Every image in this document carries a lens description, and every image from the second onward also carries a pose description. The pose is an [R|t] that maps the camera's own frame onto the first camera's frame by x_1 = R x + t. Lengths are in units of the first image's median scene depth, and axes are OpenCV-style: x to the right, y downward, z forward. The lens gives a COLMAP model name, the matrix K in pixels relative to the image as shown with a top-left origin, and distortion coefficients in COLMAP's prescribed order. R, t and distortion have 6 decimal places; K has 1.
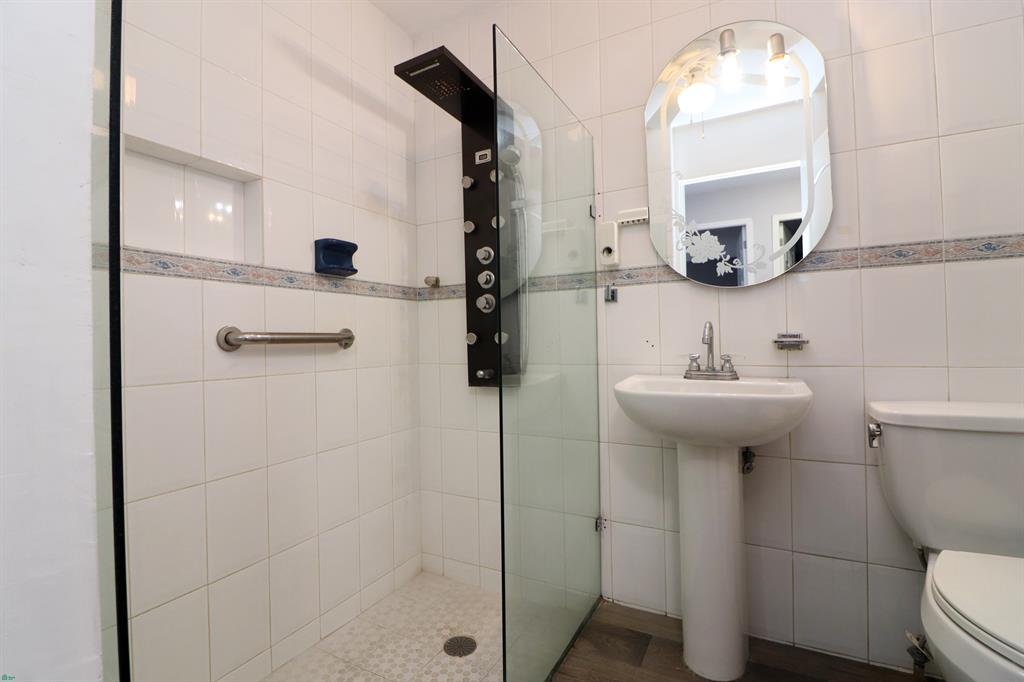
lens RADIAL K [[483.8, 0, 495.5], [0, 483.8, 335.6], [0, 0, 1]] dist [-0.002220, -0.013659]
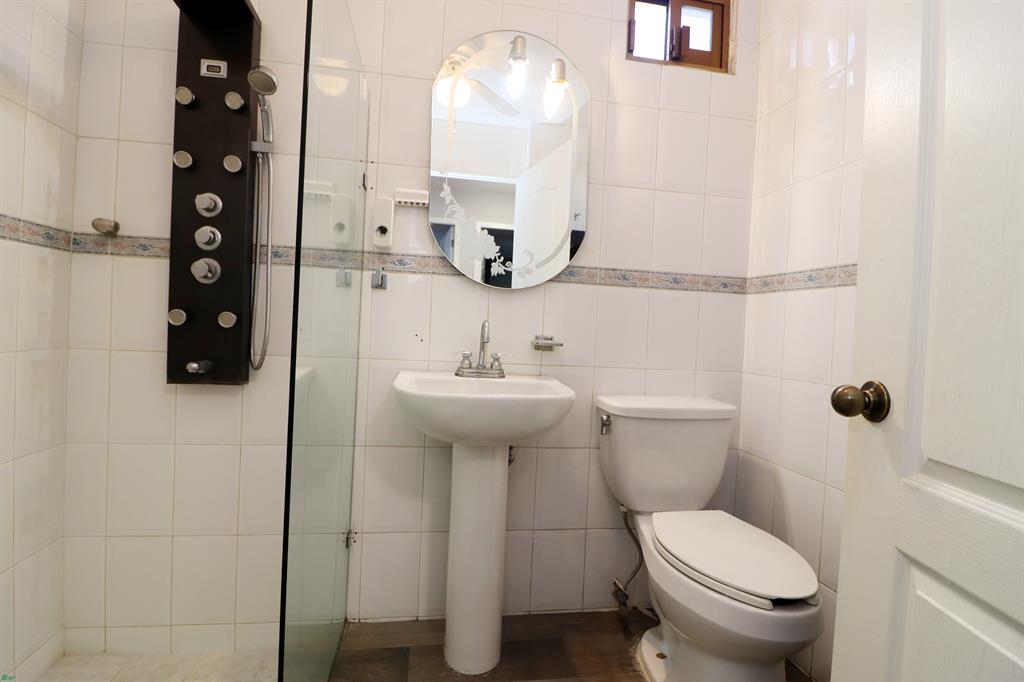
lens RADIAL K [[483.8, 0, 495.5], [0, 483.8, 335.6], [0, 0, 1]] dist [-0.002220, -0.013659]
pose [[0.776634, 0.045291, 0.628322, -0.151727], [-0.069541, 0.997480, 0.014054, -0.010864], [-0.626102, -0.054609, 0.777827, 0.174478]]
